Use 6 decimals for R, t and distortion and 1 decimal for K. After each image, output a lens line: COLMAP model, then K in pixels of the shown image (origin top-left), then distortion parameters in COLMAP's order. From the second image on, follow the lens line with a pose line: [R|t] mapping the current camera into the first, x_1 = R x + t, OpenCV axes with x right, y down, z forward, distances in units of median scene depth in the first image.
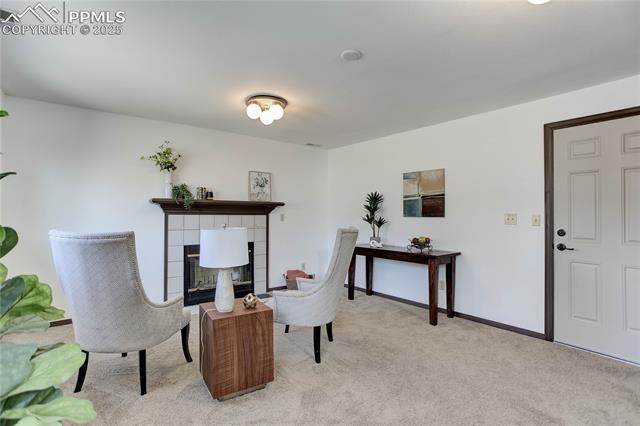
lens RADIAL K [[314.3, 0, 320.0], [0, 314.3, 213.0], [0, 0, 1]] dist [0.000061, 0.000030]
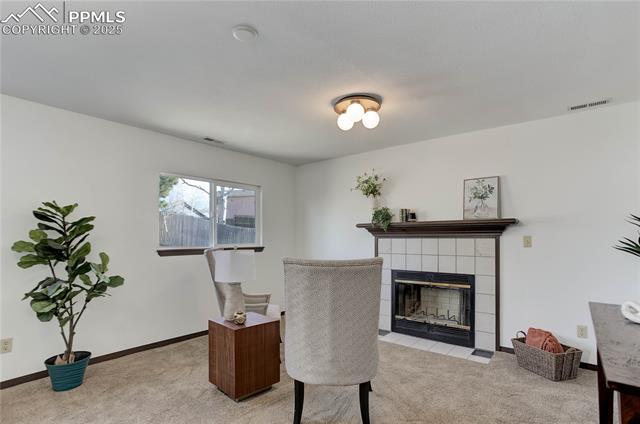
lens RADIAL K [[321.6, 0, 320.0], [0, 321.6, 234.3], [0, 0, 1]] dist [-0.001109, -0.000169]
pose [[0.262676, -0.017130, -0.964732, 0.429656], [0.011084, 0.999830, -0.014735, 0.004901], [0.964820, -0.006823, 0.262821, 0.464246]]
